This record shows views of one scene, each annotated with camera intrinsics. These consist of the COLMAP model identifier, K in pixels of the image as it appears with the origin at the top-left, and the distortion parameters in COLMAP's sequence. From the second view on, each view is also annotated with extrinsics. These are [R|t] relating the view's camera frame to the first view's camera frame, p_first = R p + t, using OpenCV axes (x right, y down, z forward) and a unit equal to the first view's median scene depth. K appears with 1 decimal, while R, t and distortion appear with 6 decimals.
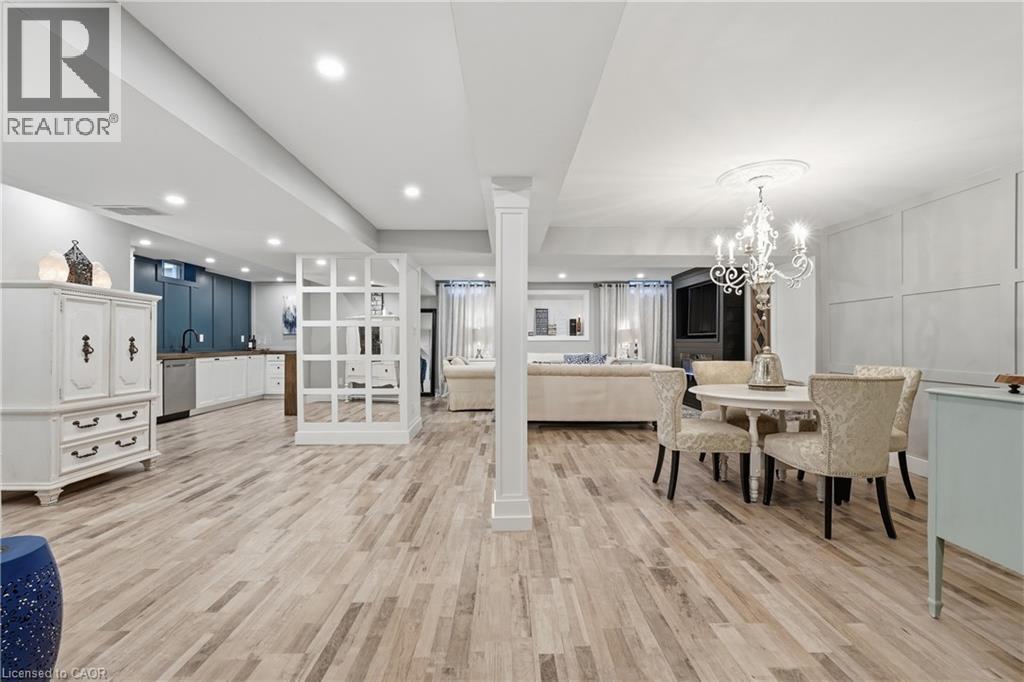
lens RADIAL K [[444.6, 0, 511.9], [0, 444.6, 342.6], [0, 0, 1]] dist [-0.020272, 0.010495]
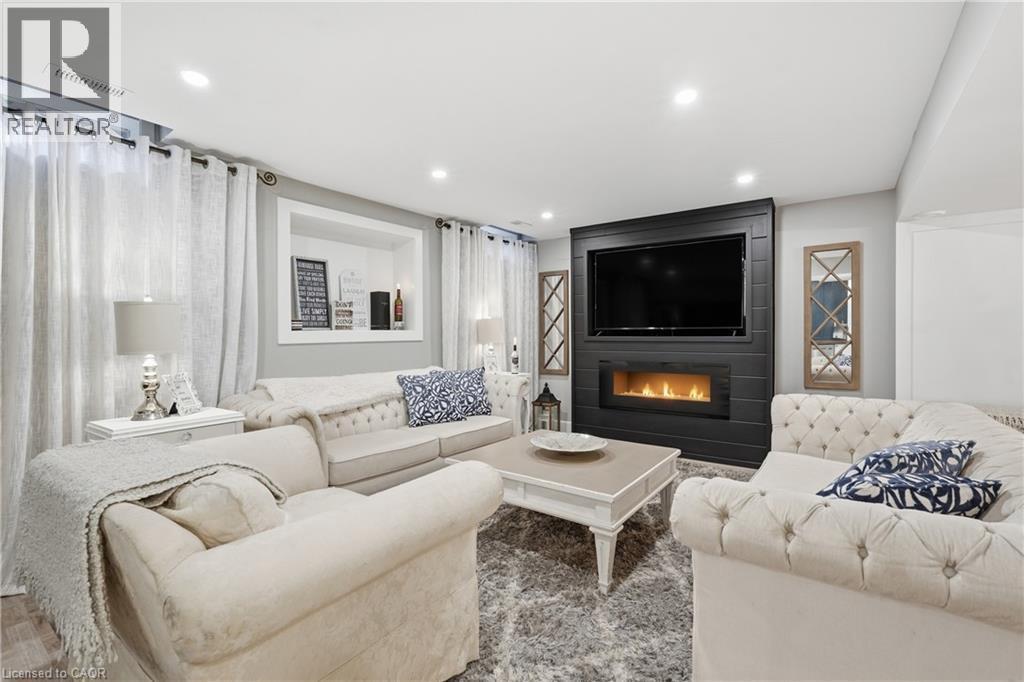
lens RADIAL K [[444.6, 0, 511.9], [0, 444.6, 342.6], [0, 0, 1]] dist [-0.020272, 0.010495]
pose [[0.603075, -0.019810, 0.797439, -0.319494], [0.006711, 0.999782, 0.019761, -0.025188], [-0.797656, -0.006565, 0.603076, 1.473564]]
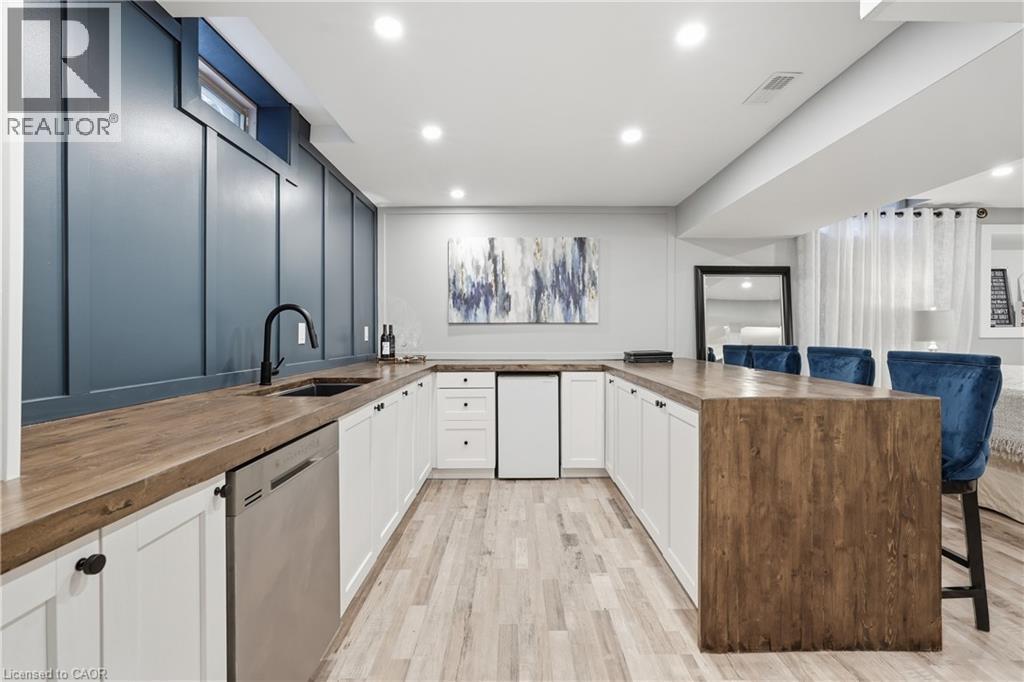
lens RADIAL K [[444.6, 0, 511.9], [0, 444.6, 342.6], [0, 0, 1]] dist [-0.020272, 0.010495]
pose [[0.999782, -0.005862, -0.020027, -1.000284], [0.006006, 0.999957, 0.007123, -0.012384], [0.019985, -0.007241, 0.999774, 1.243171]]
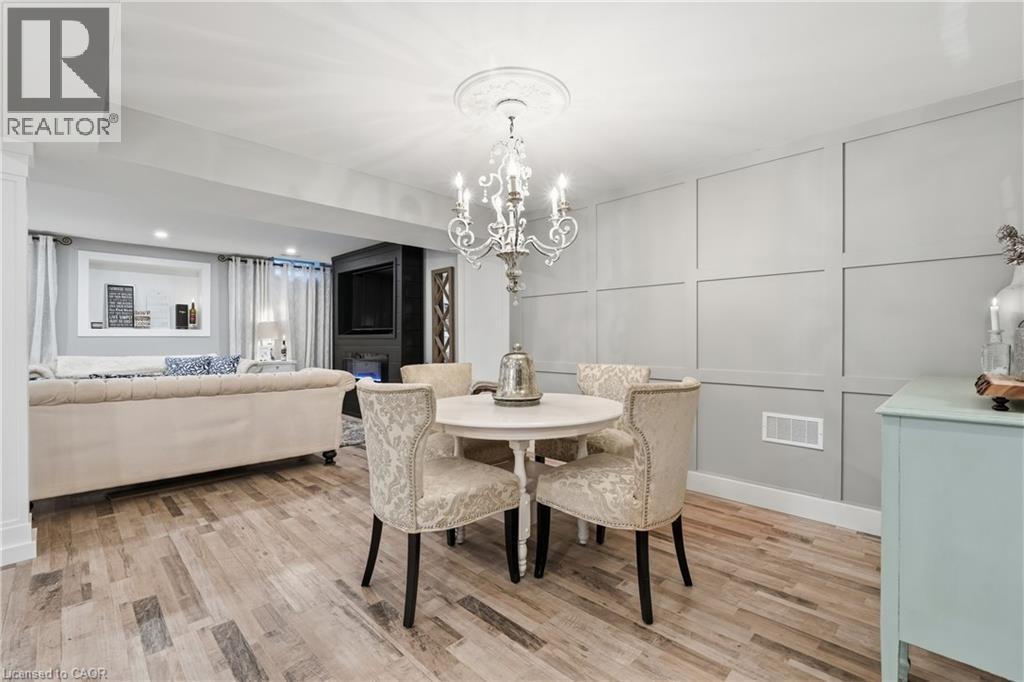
lens RADIAL K [[444.6, 0, 511.9], [0, 444.6, 342.6], [0, 0, 1]] dist [-0.020272, 0.010495]
pose [[0.710720, -0.004782, 0.703458, 0.052704], [0.000957, 0.999983, 0.005831, 0.002728], [-0.703474, -0.003471, 0.710713, 0.406046]]
